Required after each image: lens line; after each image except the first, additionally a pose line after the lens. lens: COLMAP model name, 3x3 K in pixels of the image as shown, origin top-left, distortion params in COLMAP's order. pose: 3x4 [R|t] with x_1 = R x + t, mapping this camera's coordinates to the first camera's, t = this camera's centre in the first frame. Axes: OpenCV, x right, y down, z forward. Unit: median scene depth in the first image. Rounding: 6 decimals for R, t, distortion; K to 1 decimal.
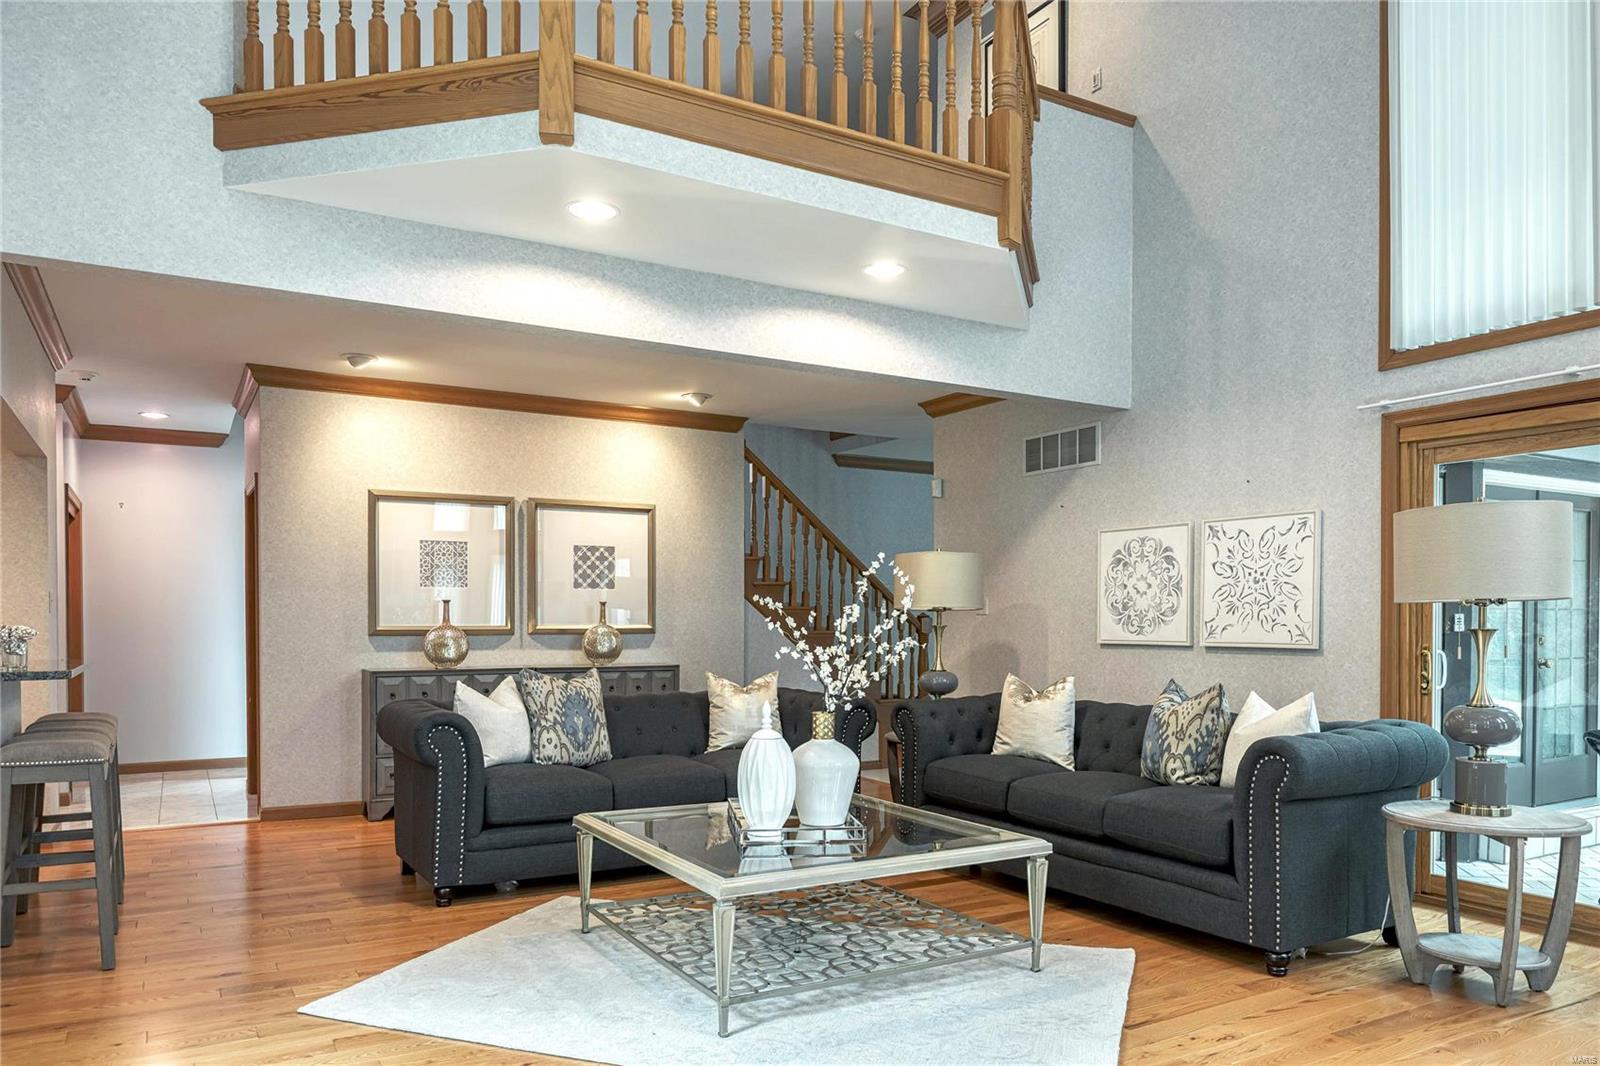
lens RADIAL K [[1092.3, 0, 769.3], [0, 1092.3, 643.3], [0, 0, 1]] dist [0.000042, -0.004033]
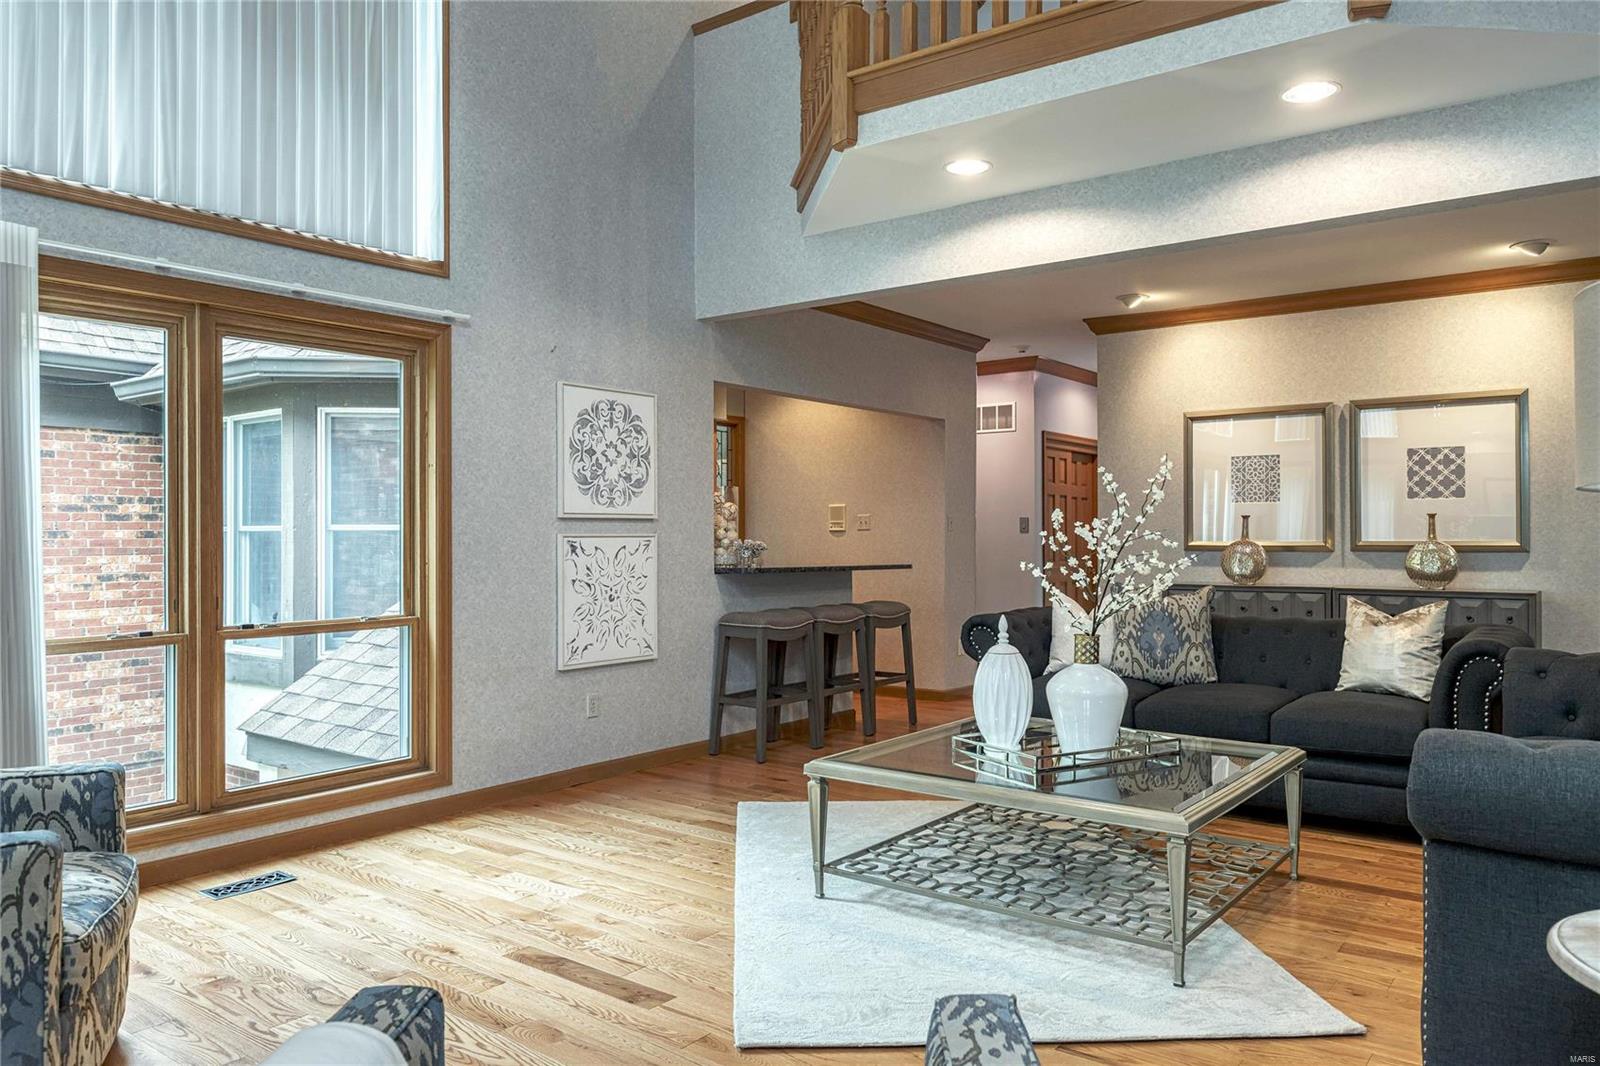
lens RADIAL K [[1092.3, 0, 799.2], [0, 1092.3, 535.6], [0, 0, 1]] dist [0.000042, -0.004033]
pose [[0.405155, -0.002554, -0.914245, 0.425530], [-0.018407, 0.999771, -0.010950, -0.002889], [0.914063, 0.021265, 0.405015, 0.217121]]
